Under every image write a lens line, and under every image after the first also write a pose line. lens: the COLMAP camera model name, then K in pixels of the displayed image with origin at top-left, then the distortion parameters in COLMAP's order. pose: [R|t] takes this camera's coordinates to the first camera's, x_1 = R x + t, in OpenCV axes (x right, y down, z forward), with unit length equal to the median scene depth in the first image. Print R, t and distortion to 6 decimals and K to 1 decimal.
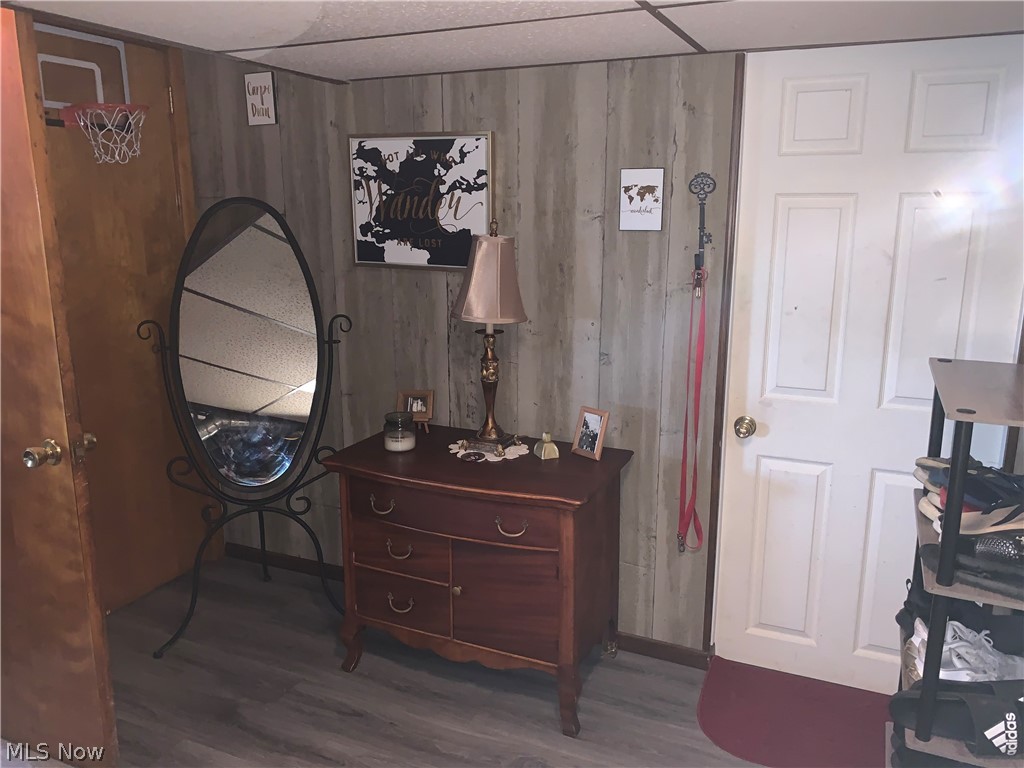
lens RADIAL K [[786.8, 0, 511.9], [0, 786.8, 369.7], [0, 0, 1]] dist [0.062965, -0.060201]
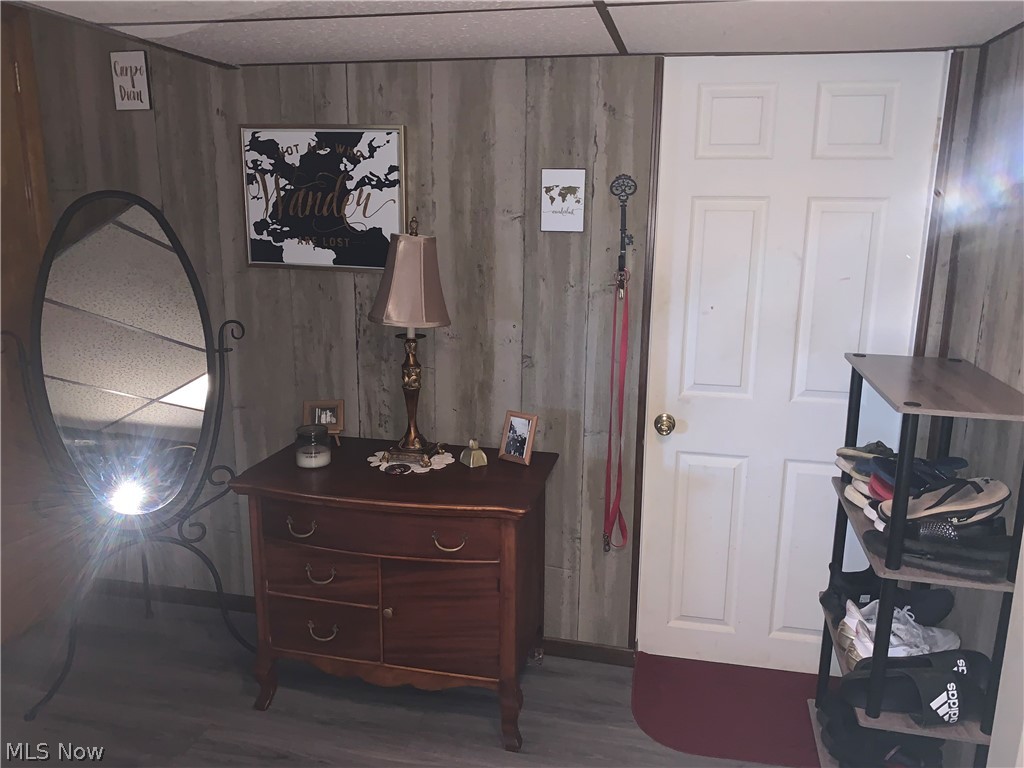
lens RADIAL K [[786.8, 0, 511.9], [0, 786.8, 369.7], [0, 0, 1]] dist [0.062965, -0.060201]
pose [[0.979312, -0.029662, 0.200171, -0.099577], [0.029417, 0.999558, 0.004197, -0.008396], [-0.200207, 0.001778, 0.979752, 0.042351]]
